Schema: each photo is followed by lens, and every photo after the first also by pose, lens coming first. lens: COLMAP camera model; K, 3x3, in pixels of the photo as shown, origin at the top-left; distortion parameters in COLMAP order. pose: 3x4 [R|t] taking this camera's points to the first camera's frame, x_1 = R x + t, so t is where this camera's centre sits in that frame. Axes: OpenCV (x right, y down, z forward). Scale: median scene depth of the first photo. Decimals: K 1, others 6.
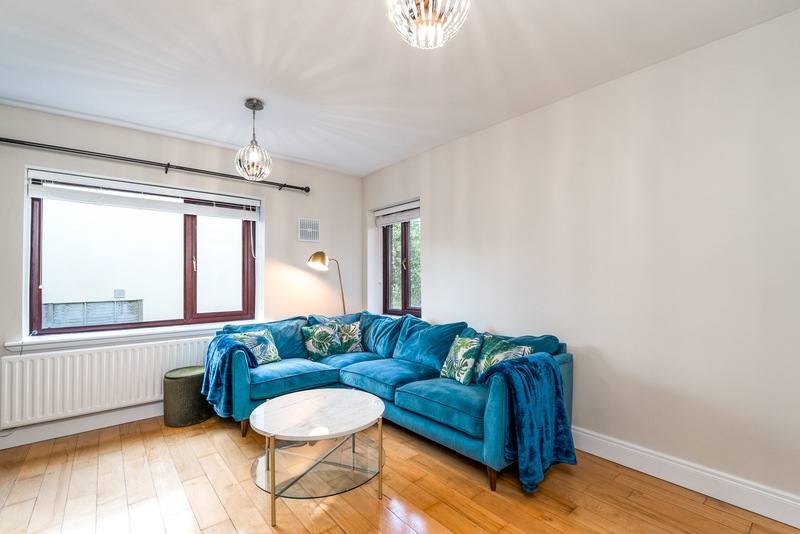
lens RADIAL K [[362.6, 0, 400.0], [0, 362.6, 267.0], [0, 0, 1]] dist [-0.000223, -0.000133]
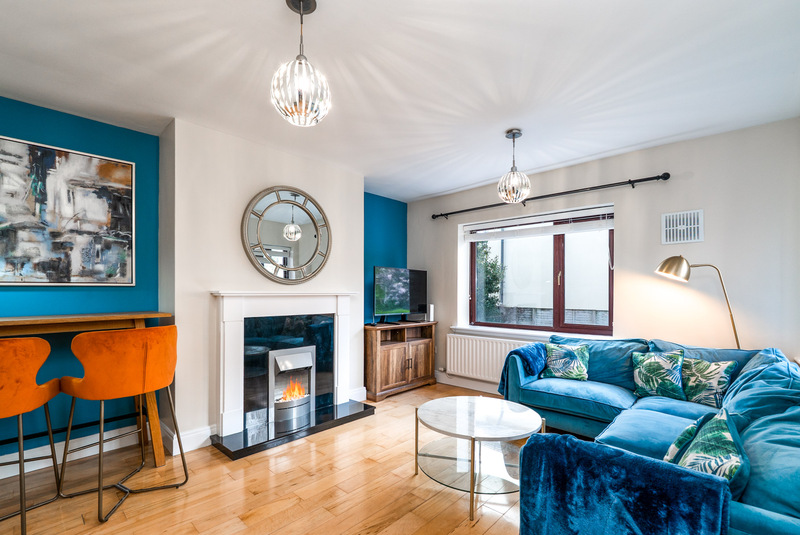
lens RADIAL K [[360.0, 0, 400.8], [0, 360.0, 286.7], [0, 0, 1]] dist [0.000169, -0.000012]
pose [[0.126917, -0.006491, -0.991892, 0.464426], [0.027914, 0.999606, -0.002970, 0.006283], [0.991521, -0.027311, 0.127048, 0.374986]]
